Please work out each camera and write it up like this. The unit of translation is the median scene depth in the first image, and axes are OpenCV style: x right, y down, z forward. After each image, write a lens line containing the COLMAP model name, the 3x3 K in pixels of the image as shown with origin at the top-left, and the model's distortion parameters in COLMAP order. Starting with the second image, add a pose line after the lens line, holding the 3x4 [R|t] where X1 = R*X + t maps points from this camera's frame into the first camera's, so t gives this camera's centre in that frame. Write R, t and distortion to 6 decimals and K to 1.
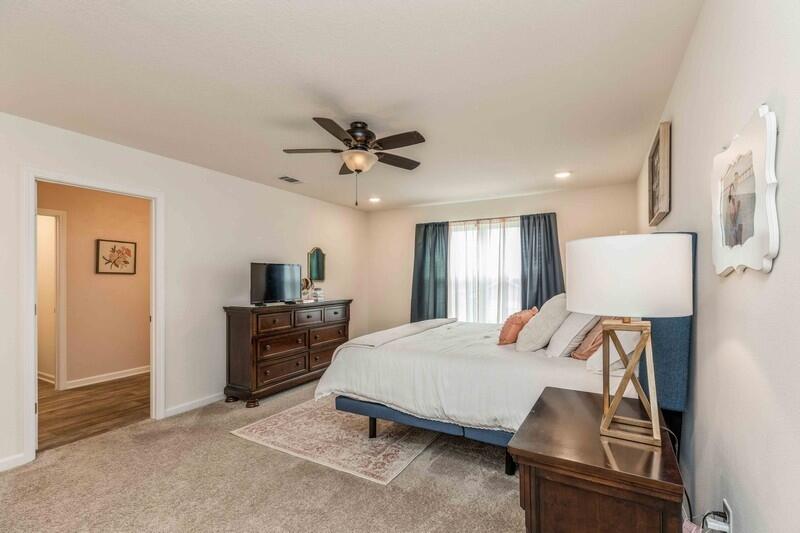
lens RADIAL K [[358.3, 0, 405.7], [0, 358.3, 280.8], [0, 0, 1]] dist [0.009486, -0.002767]
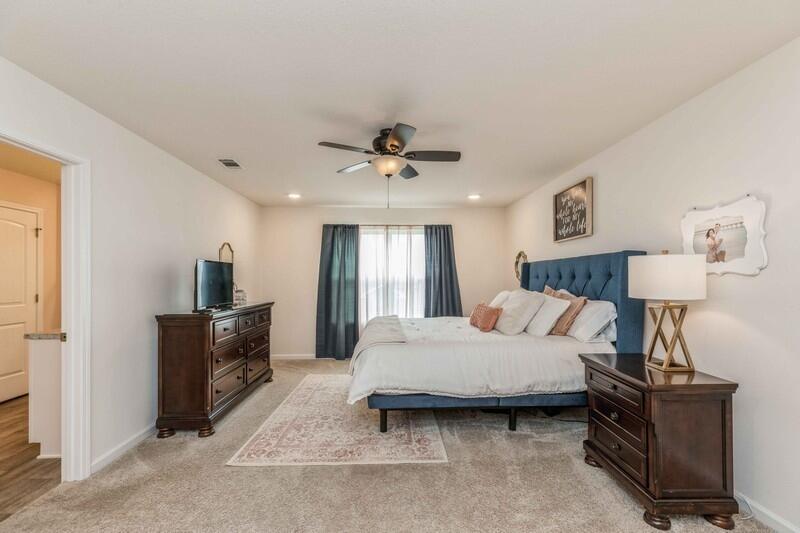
lens RADIAL K [[358.3, 0, 405.5], [0, 358.3, 278.9], [0, 0, 1]] dist [0.009486, -0.002767]
pose [[0.854344, 0.001845, 0.519704, -0.448560], [0.002459, 0.999968, -0.007592, 0.001997], [-0.519702, 0.007764, 0.854313, 0.060773]]
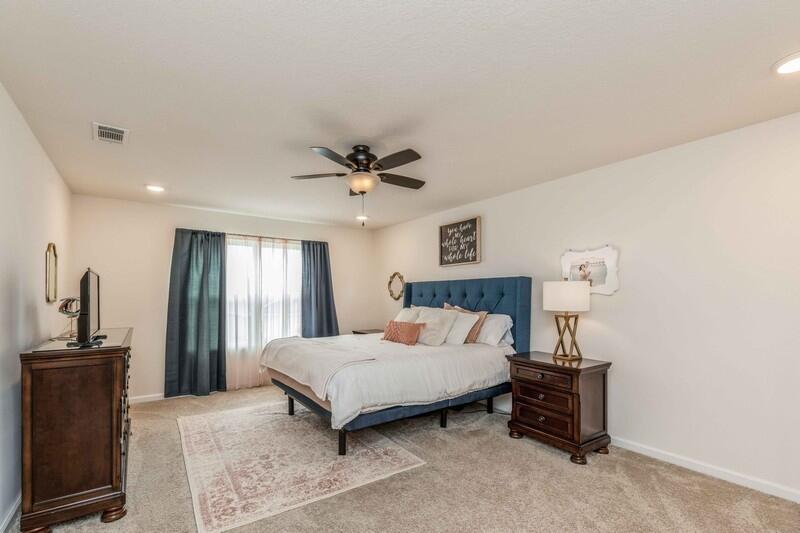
lens RADIAL K [[358.3, 0, 407.4], [0, 358.3, 299.3], [0, 0, 1]] dist [0.009486, -0.002767]
pose [[0.435078, -0.003496, 0.900386, -0.713581], [0.005006, 0.999986, 0.001464, -0.000135], [-0.900379, 0.003870, 0.435090, 0.307688]]
